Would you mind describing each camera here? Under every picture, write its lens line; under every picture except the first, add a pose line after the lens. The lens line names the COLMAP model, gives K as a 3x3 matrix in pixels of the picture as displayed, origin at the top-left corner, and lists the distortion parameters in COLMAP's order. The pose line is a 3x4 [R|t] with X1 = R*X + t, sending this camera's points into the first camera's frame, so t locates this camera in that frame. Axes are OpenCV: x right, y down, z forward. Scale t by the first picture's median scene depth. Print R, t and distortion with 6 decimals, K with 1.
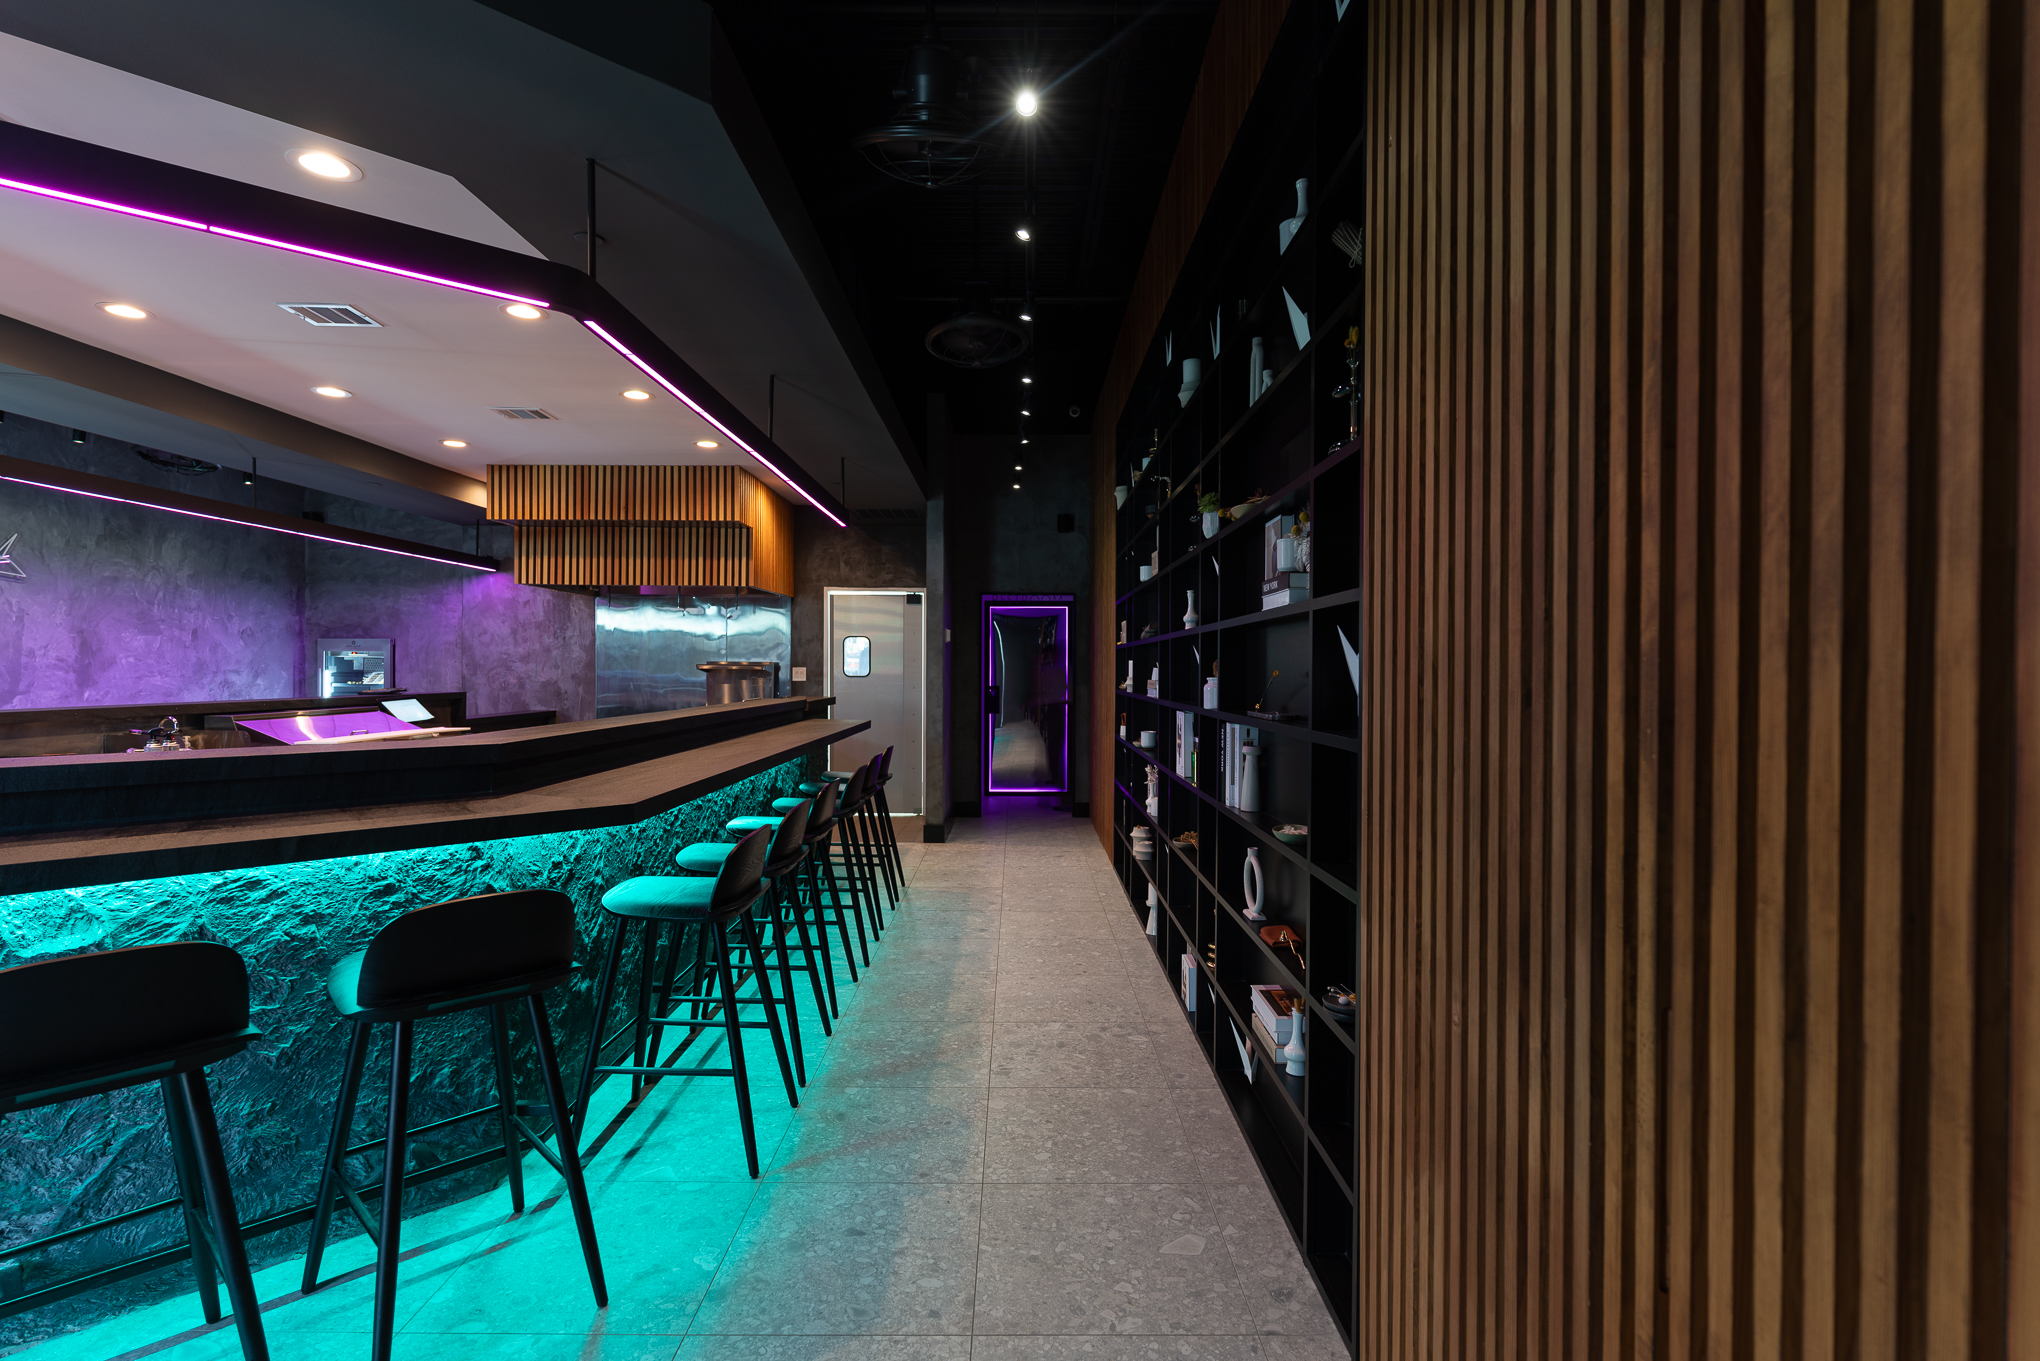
lens RADIAL K [[961.8, 0, 1027.4], [0, 961.8, 669.6], [0, 0, 1]] dist [0.001169, -0.001066]
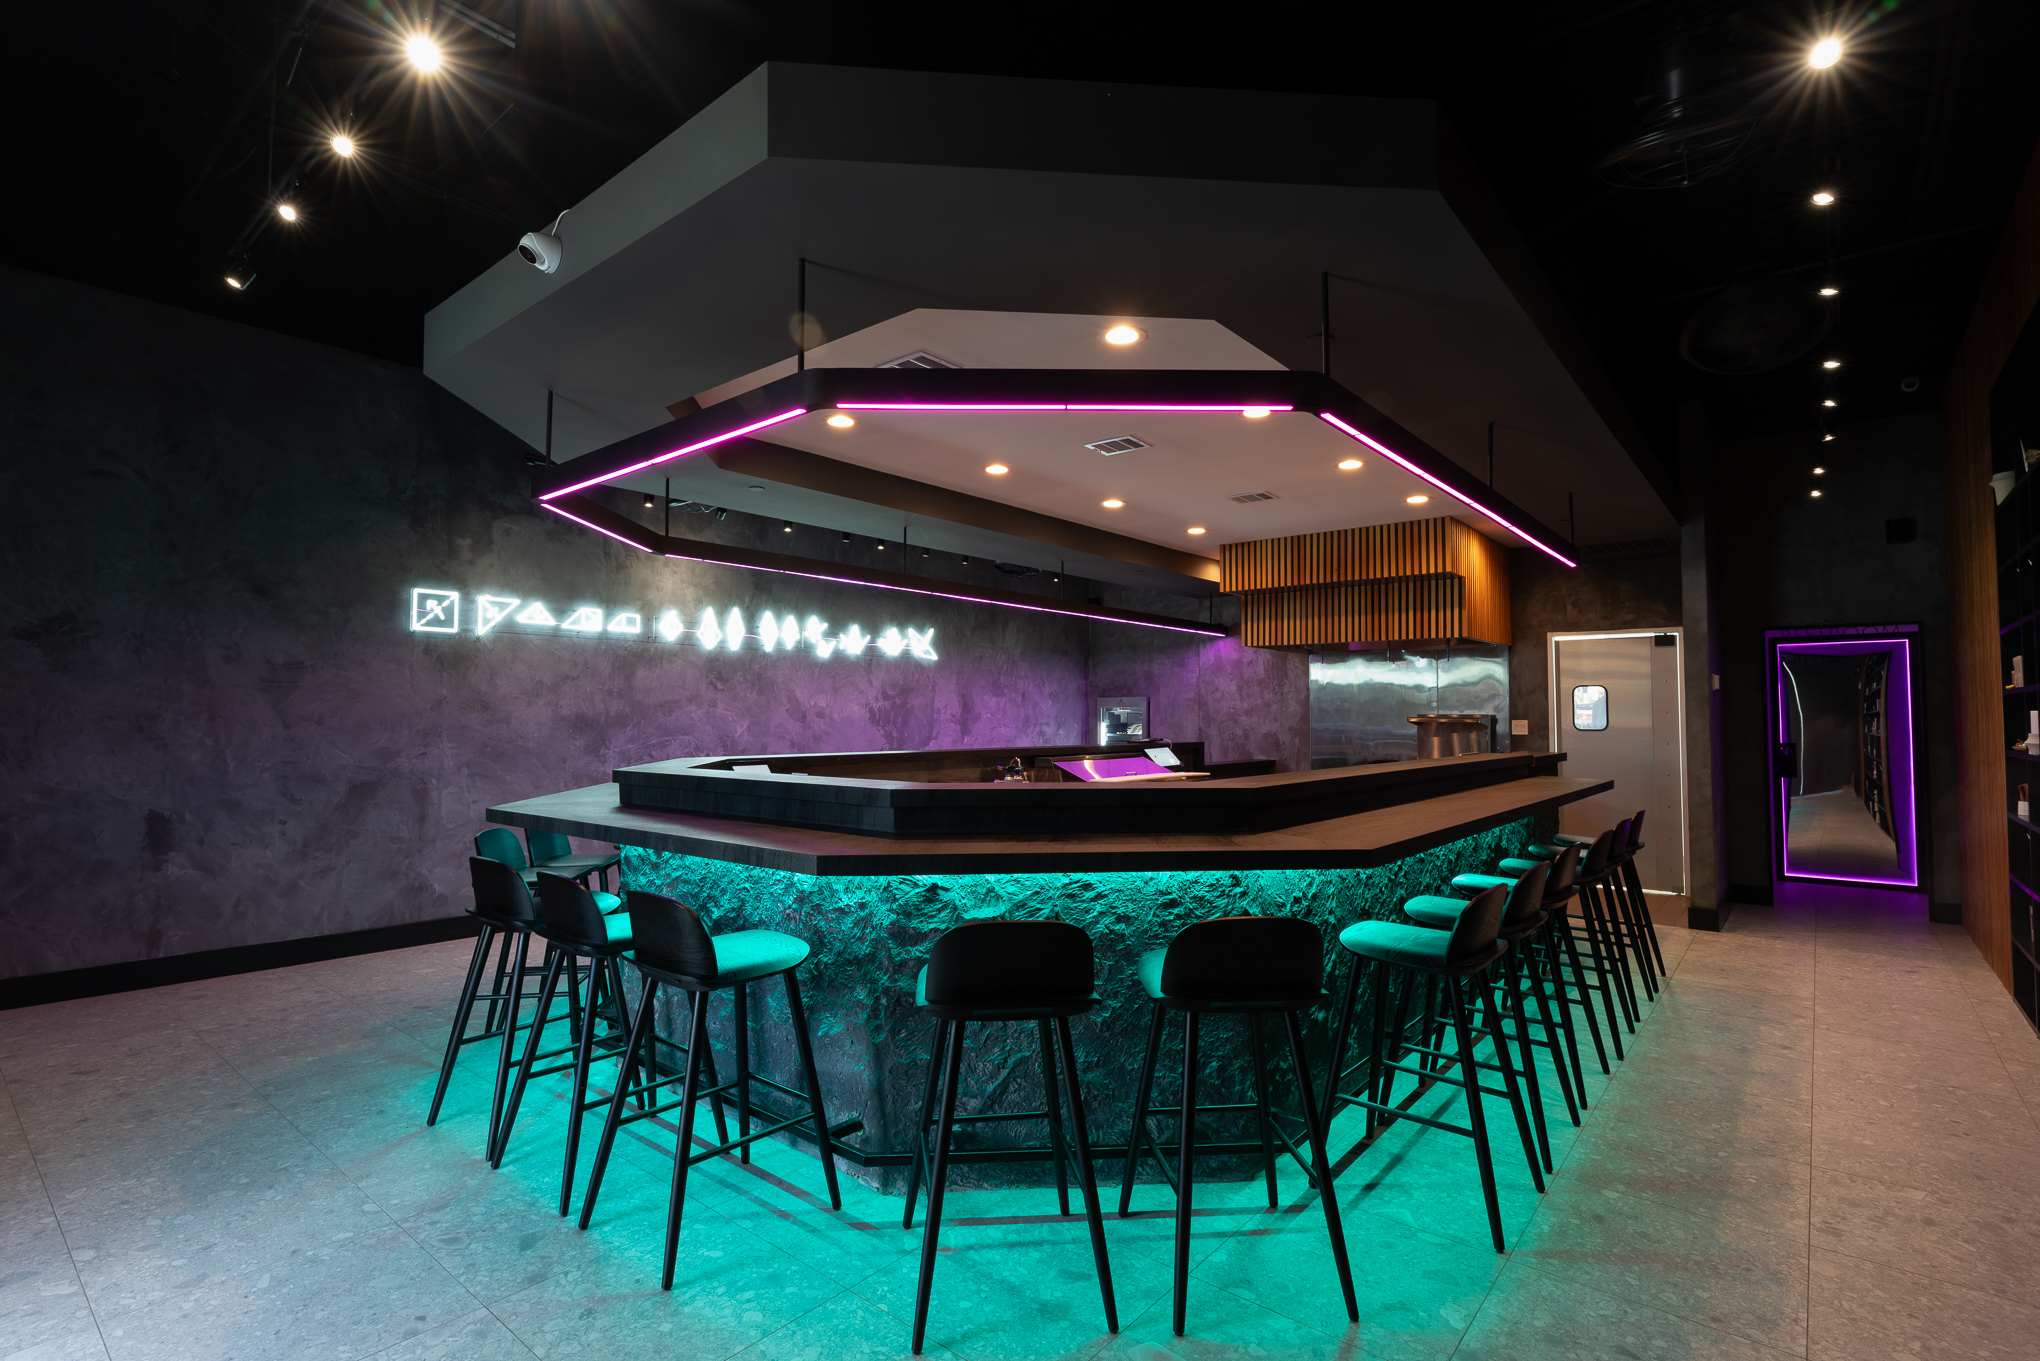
lens RADIAL K [[961.8, 0, 1015.7], [0, 961.8, 674.4], [0, 0, 1]] dist [0.001169, -0.001066]
pose [[0.762111, -0.032096, -0.646650, -0.007818], [0.000426, 0.998795, -0.049072, -0.001493], [0.647446, 0.037123, 0.761207, -0.045099]]
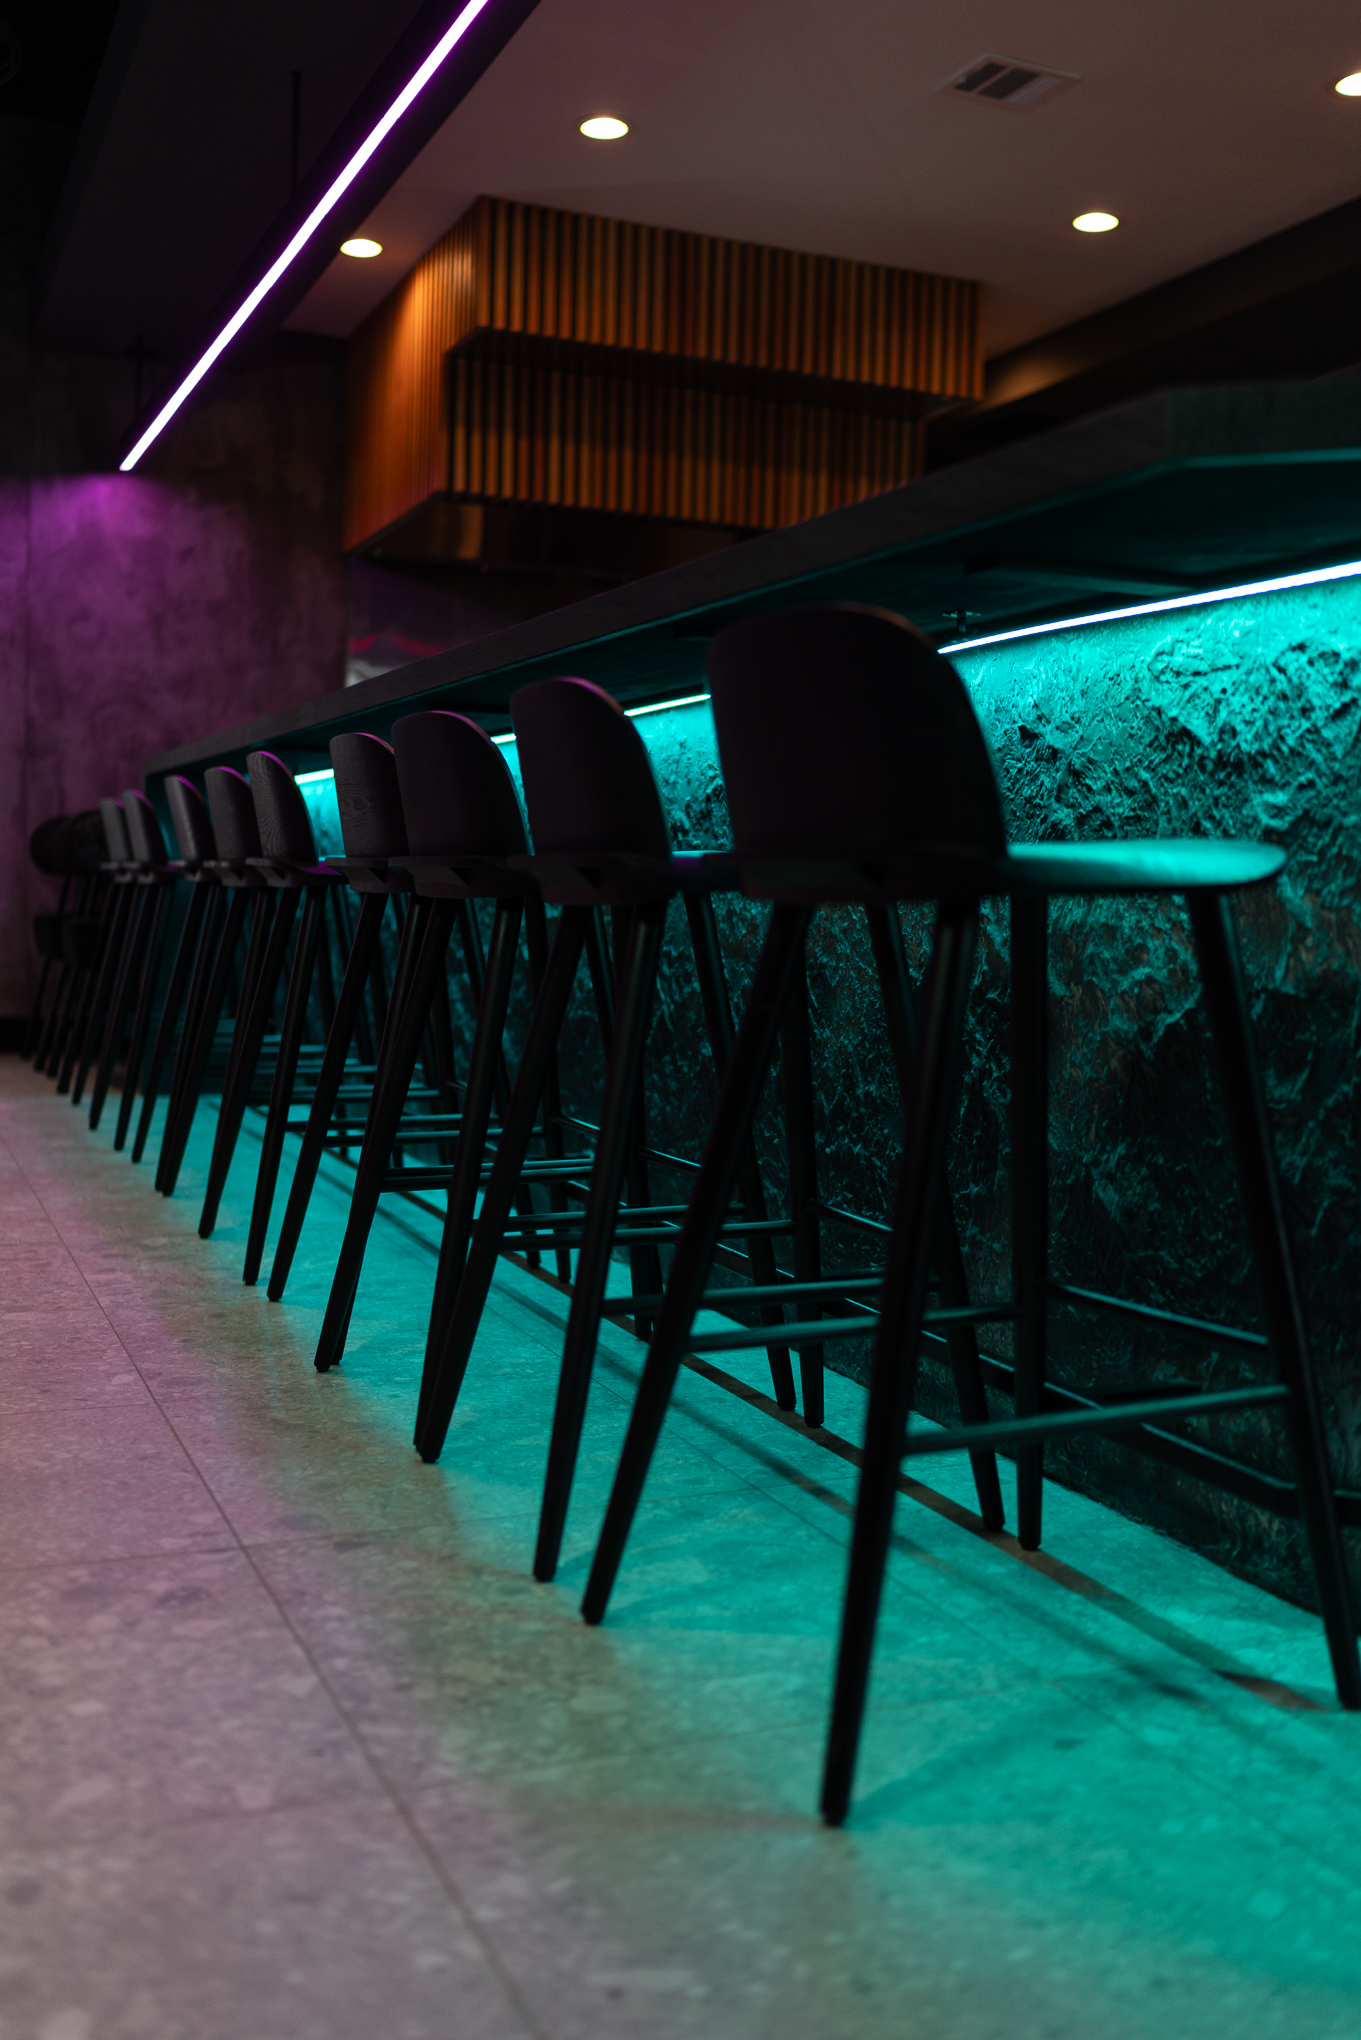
lens RADIAL K [[1925.0, 0, 644.8], [0, 1925.0, 996.9], [0, 0, 1]] dist [-0.000476, 0.000000]
pose [[0.927549, 0.001240, 0.373699, -1.058591], [-0.024078, 0.998115, 0.056450, 0.119773], [-0.372925, -0.061358, 0.925831, 0.201643]]
